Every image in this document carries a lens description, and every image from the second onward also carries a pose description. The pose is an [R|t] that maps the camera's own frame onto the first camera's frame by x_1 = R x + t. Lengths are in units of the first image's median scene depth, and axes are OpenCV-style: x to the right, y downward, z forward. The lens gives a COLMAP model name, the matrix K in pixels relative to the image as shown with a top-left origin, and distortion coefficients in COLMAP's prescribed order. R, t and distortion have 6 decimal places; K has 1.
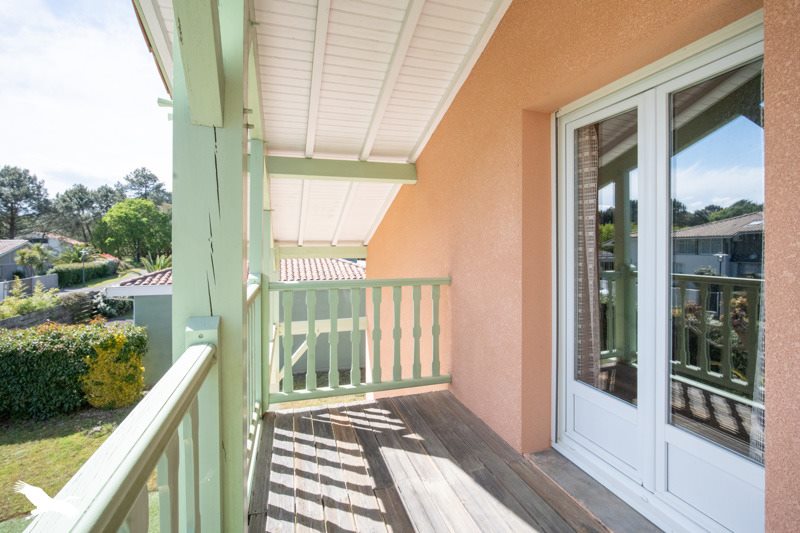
lens RADIAL K [[351.4, 0, 391.3], [0, 351.4, 246.5], [0, 0, 1]] dist [-0.019837, 0.000538]
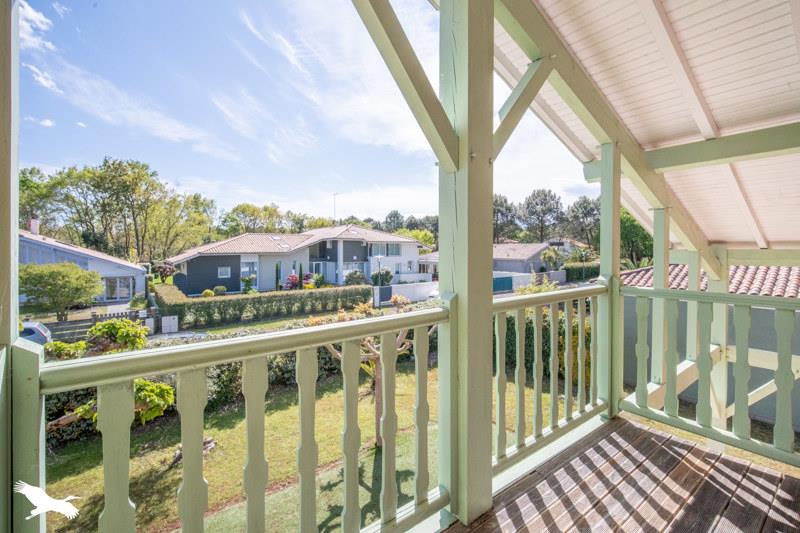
lens RADIAL K [[351.4, 0, 404.6], [0, 351.4, 249.3], [0, 0, 1]] dist [-0.019837, 0.000538]
pose [[0.352039, 0.004751, -0.935973, 0.152866], [-0.003549, 0.999987, 0.003742, 0.000172], [0.935978, 0.002004, 0.352051, 0.038780]]
